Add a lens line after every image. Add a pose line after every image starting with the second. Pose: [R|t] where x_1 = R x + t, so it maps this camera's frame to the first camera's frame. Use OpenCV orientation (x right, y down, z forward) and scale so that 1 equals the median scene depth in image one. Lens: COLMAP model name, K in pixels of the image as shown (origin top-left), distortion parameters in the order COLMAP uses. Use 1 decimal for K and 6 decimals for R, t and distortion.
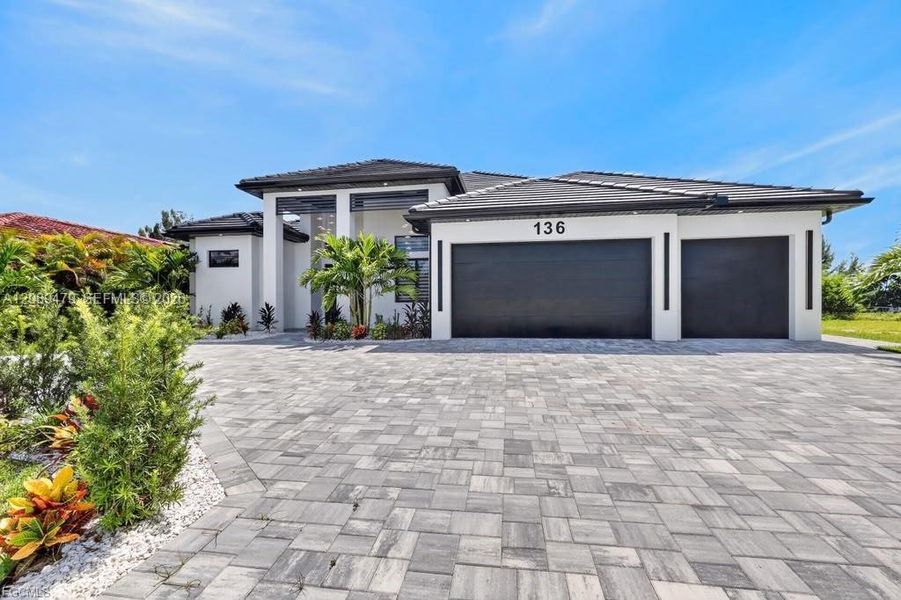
lens RADIAL K [[388.4, 0, 447.8], [0, 388.4, 310.9], [0, 0, 1]] dist [0.001838, -0.000797]
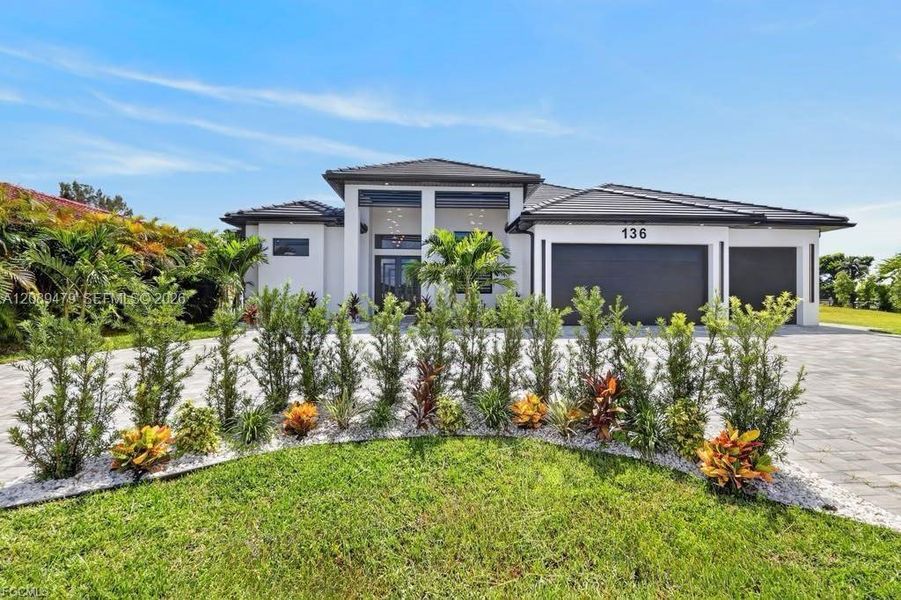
lens RADIAL K [[388.4, 0, 452.2], [0, 388.4, 293.6], [0, 0, 1]] dist [0.001838, -0.000797]
pose [[0.977361, 0.009413, 0.211369, -0.516113], [-0.004756, 0.999735, -0.022533, 0.002346], [-0.211525, 0.021018, 0.977147, -0.048118]]
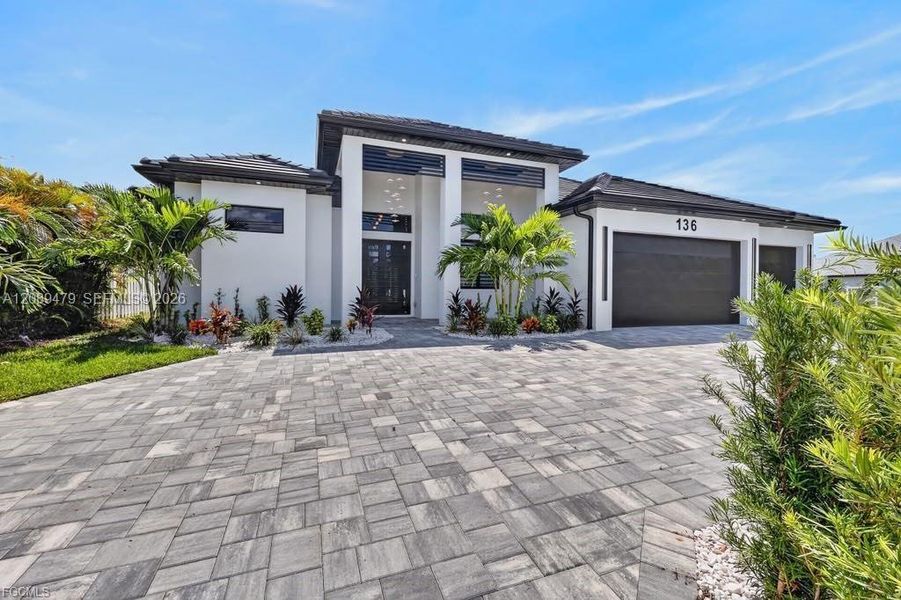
lens RADIAL K [[388.4, 0, 450.9], [0, 388.4, 297.3], [0, 0, 1]] dist [0.001838, -0.000797]
pose [[0.875290, 0.006623, 0.483554, -0.807639], [-0.005189, 0.999977, -0.004305, -0.001314], [-0.483571, 0.001259, 0.875304, 0.348713]]
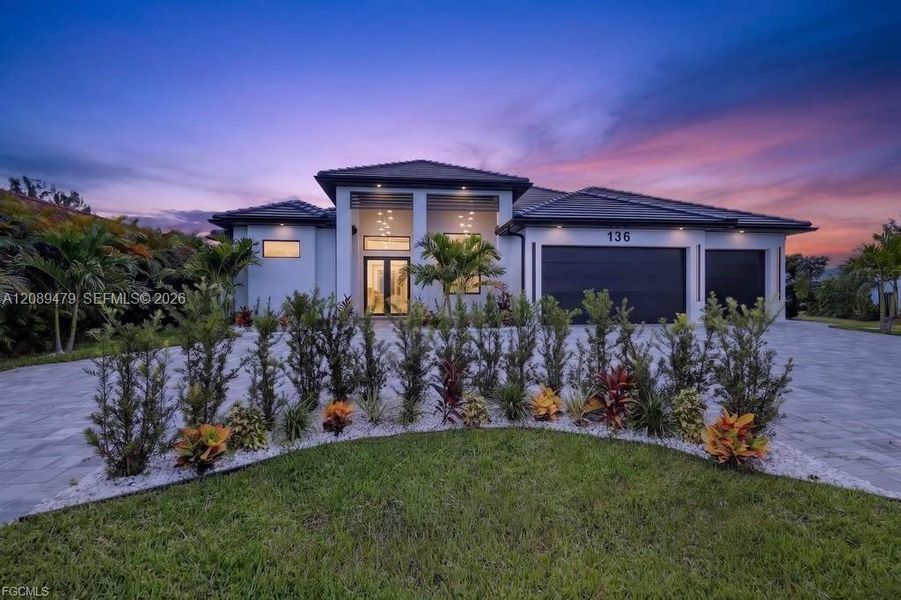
lens RADIAL K [[388.4, 0, 453.6], [0, 388.4, 300.0], [0, 0, 1]] dist [0.001838, -0.000797]
pose [[0.962818, -0.000748, 0.270150, -0.568788], [0.002513, 0.999978, -0.006188, -0.000796], [-0.270140, 0.006636, 0.962798, -0.064578]]
